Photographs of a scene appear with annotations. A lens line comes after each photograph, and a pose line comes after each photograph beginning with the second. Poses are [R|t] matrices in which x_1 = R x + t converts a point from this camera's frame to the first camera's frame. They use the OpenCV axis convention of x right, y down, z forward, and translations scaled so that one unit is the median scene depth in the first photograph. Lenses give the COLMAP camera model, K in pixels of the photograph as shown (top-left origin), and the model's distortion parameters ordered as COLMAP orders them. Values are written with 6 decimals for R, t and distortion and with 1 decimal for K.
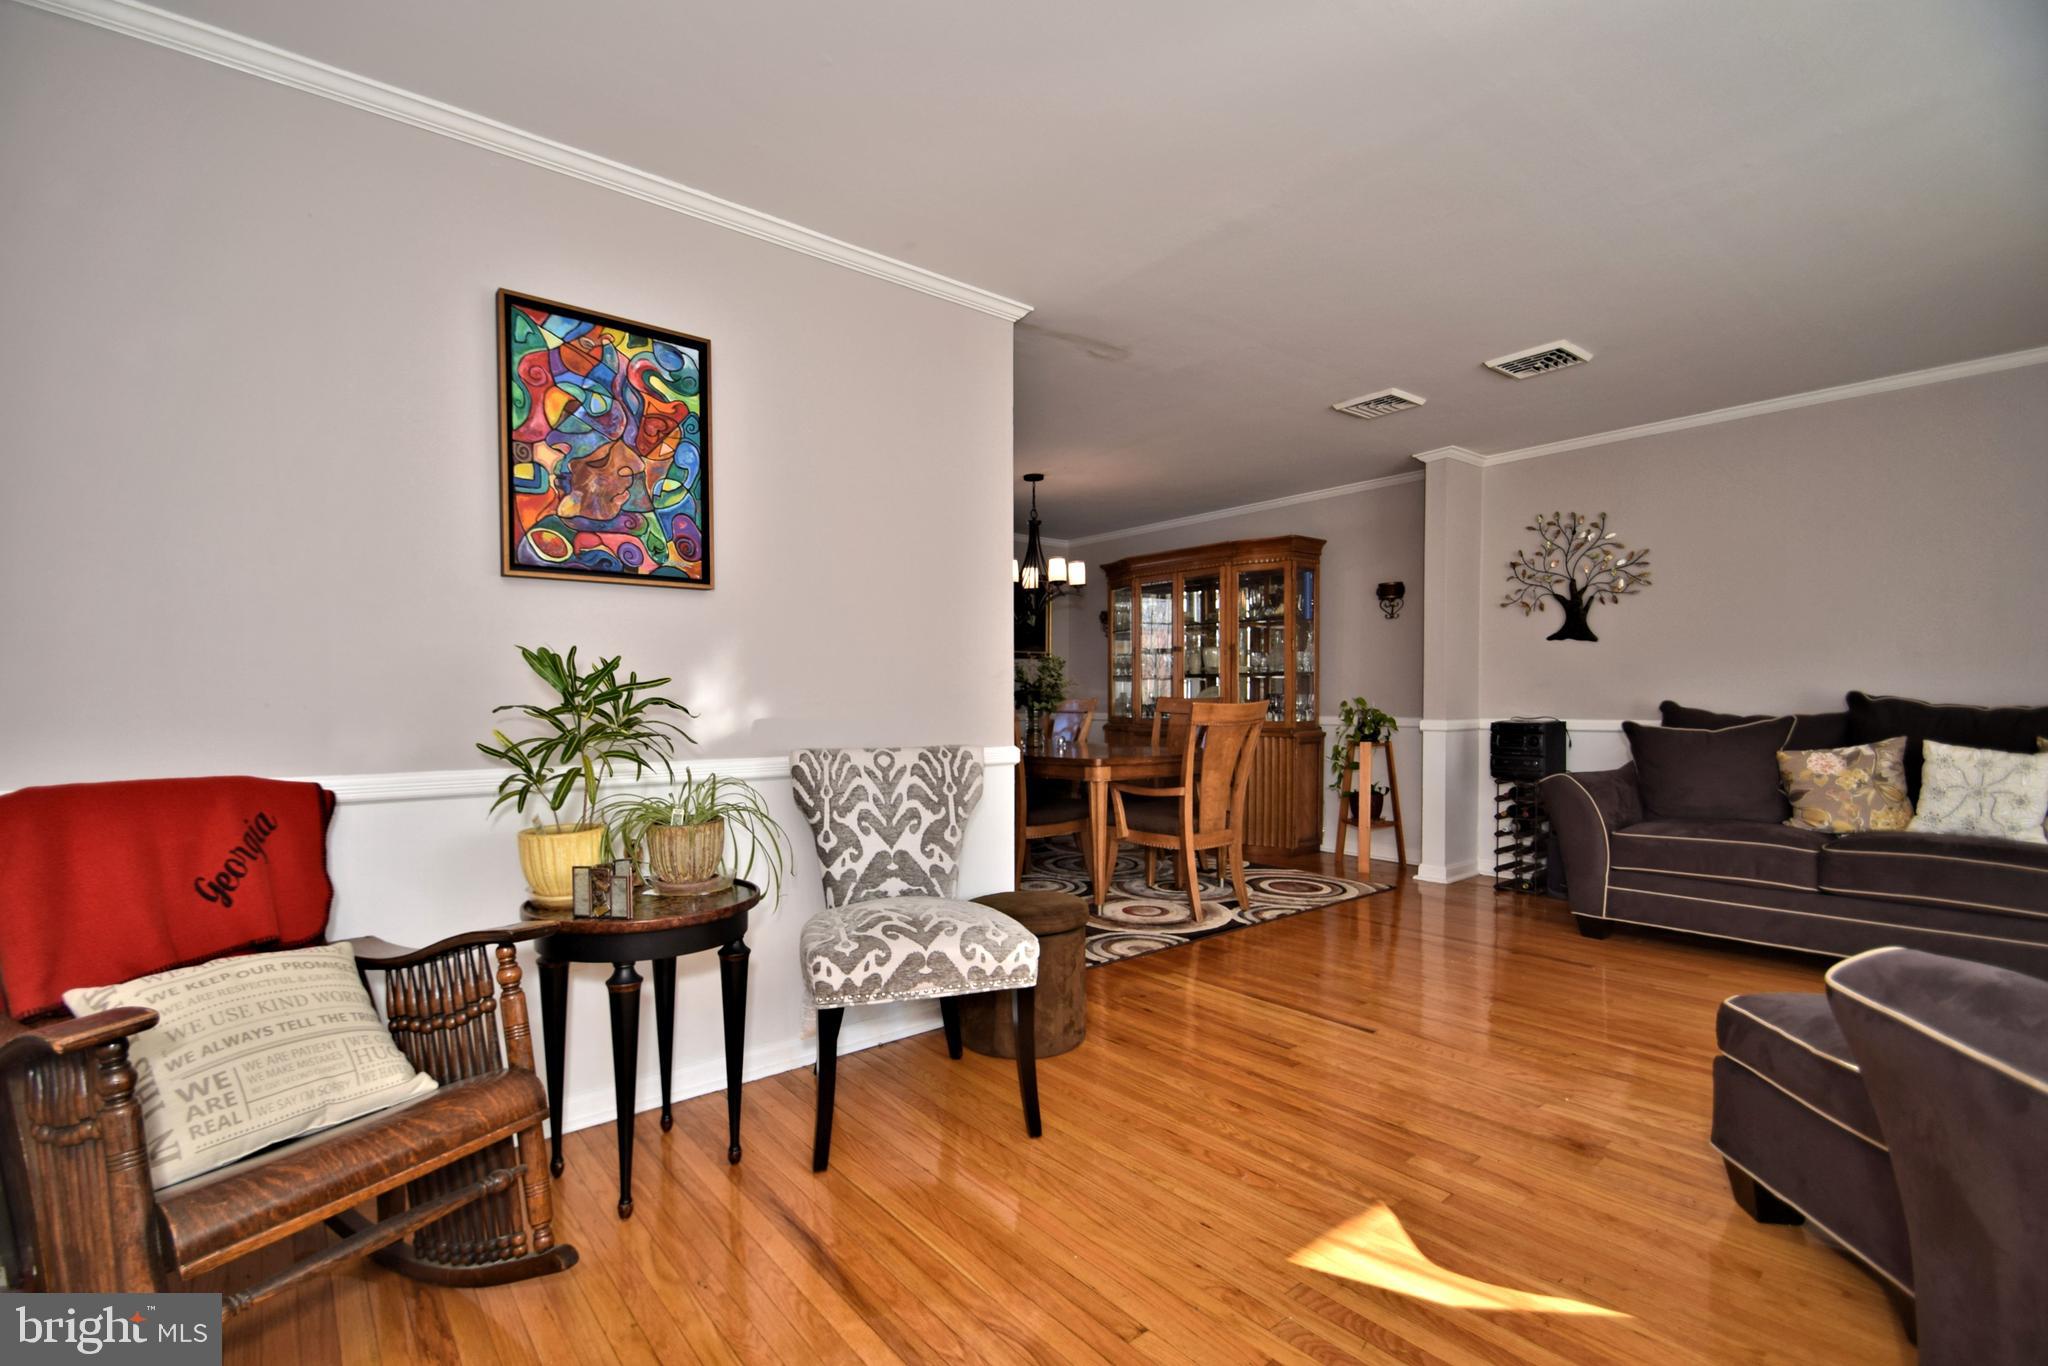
lens RADIAL K [[915.4, 0, 1015.6], [0, 915.4, 727.6], [0, 0, 1]] dist [0.000762, -0.014021]
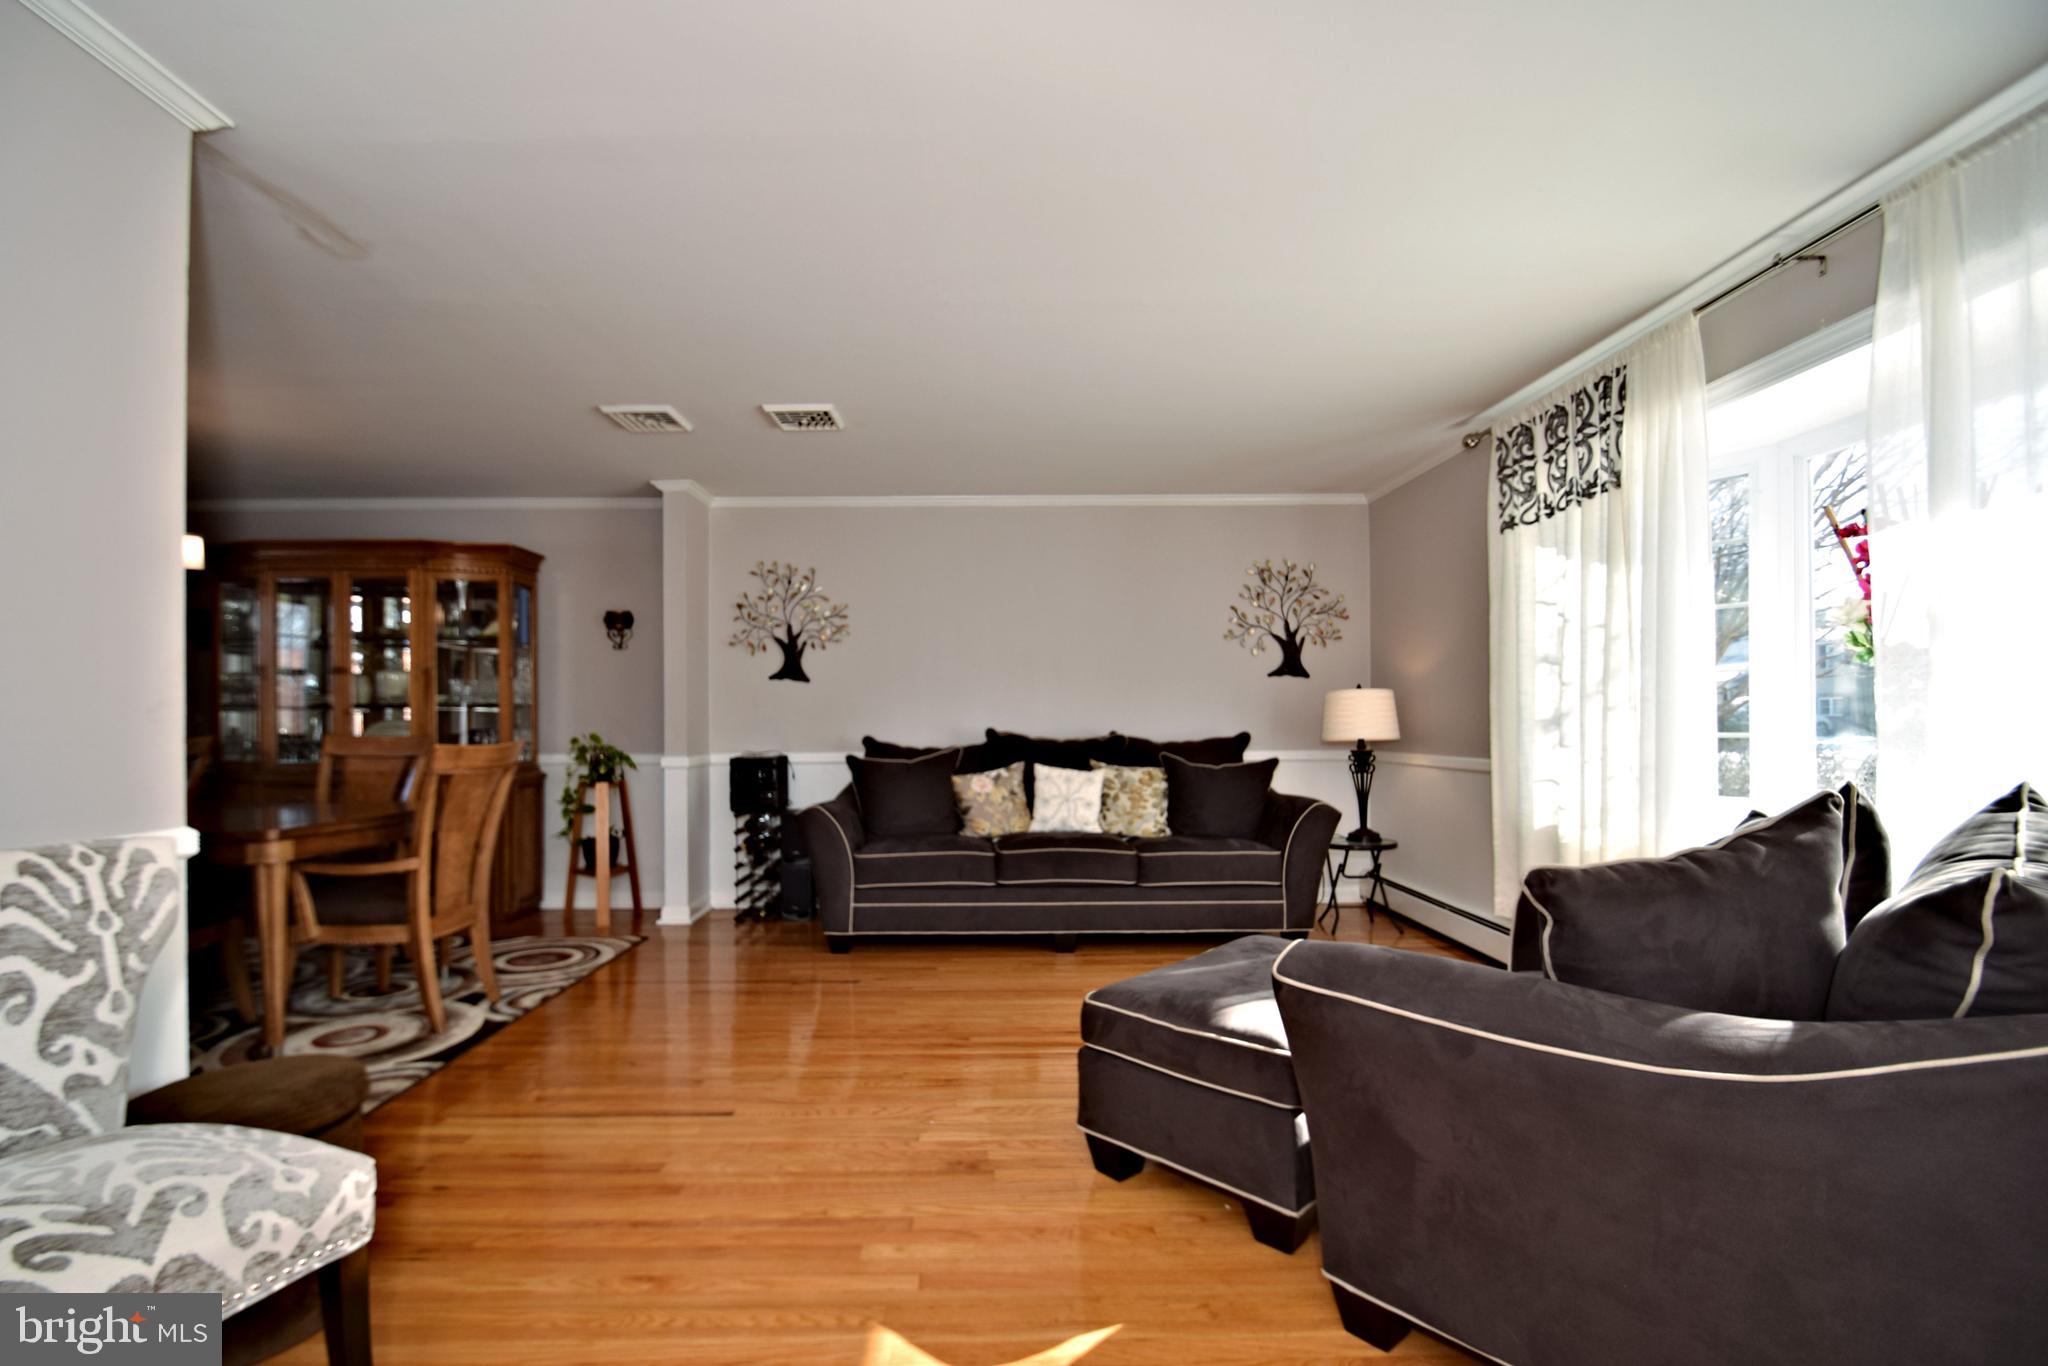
lens RADIAL K [[906.4, 0, 1017.9], [0, 906.4, 725.2], [0, 0, 1]] dist [0.010402, -0.013704]
pose [[0.627197, 0.001932, 0.778858, -0.084268], [0.025835, 0.999395, -0.023284, -0.012762], [-0.778432, 0.034725, 0.626768, 0.144193]]
